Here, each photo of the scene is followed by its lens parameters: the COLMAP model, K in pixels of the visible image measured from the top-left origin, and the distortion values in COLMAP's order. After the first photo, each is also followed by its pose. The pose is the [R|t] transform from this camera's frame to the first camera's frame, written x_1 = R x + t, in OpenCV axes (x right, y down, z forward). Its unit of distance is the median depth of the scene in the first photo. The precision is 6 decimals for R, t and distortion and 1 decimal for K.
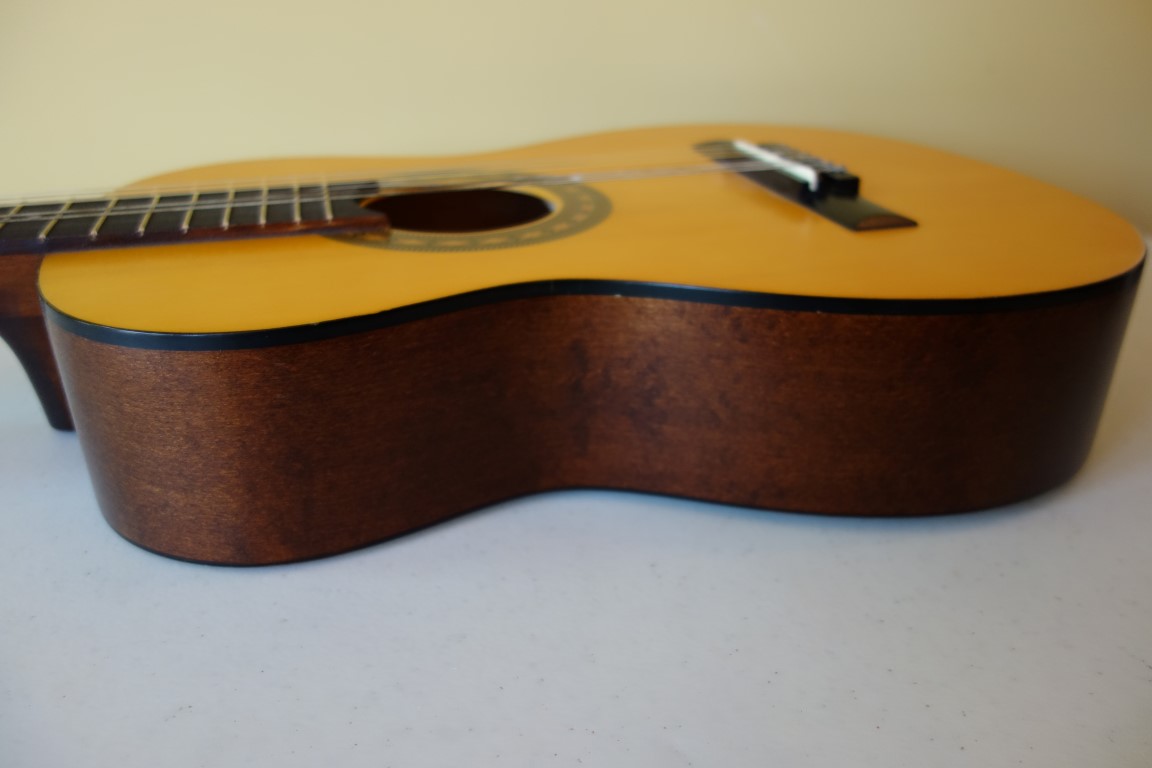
lens RADIAL K [[905.4, 0, 578.6], [0, 905.4, 381.6], [0, 0, 1]] dist [0.012987, -0.008938]
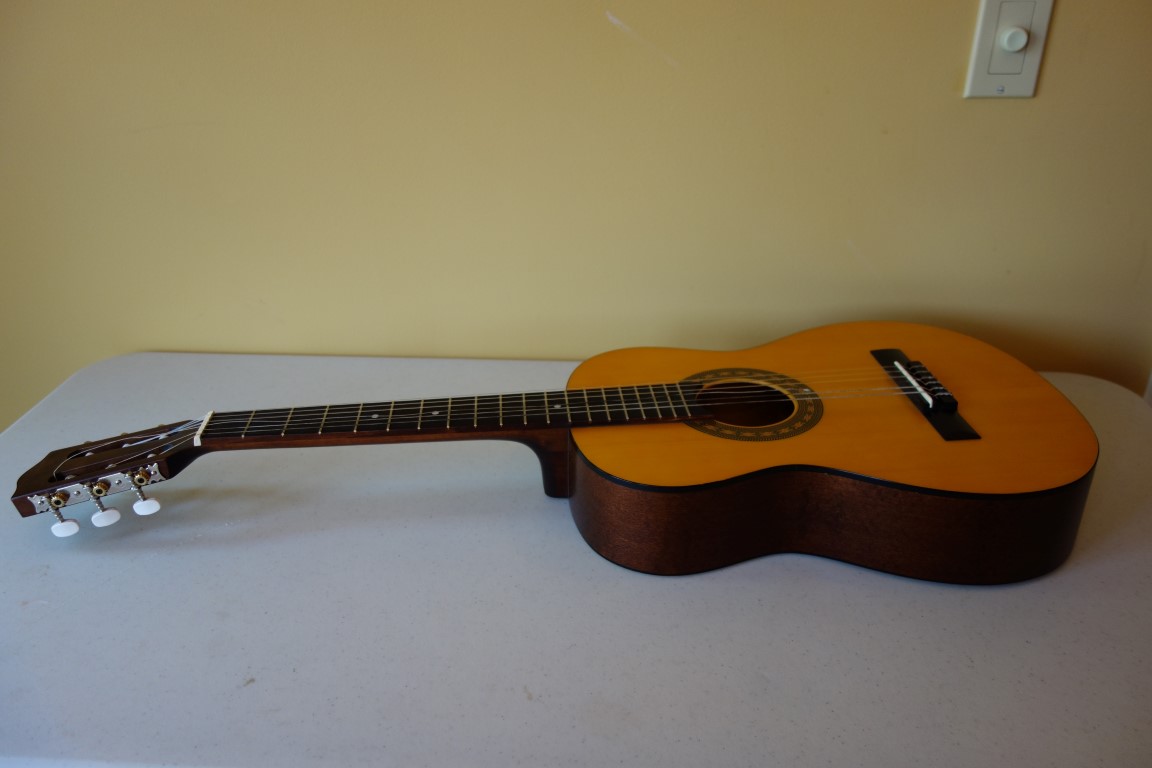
lens RADIAL K [[905.4, 0, 587.1], [0, 905.4, 383.6], [0, 0, 1]] dist [0.012987, -0.008938]
pose [[0.981266, 0.072582, -0.178463, -0.152809], [-0.068573, 0.997238, 0.028538, -0.339862], [0.180042, -0.015766, 0.983533, -1.315719]]
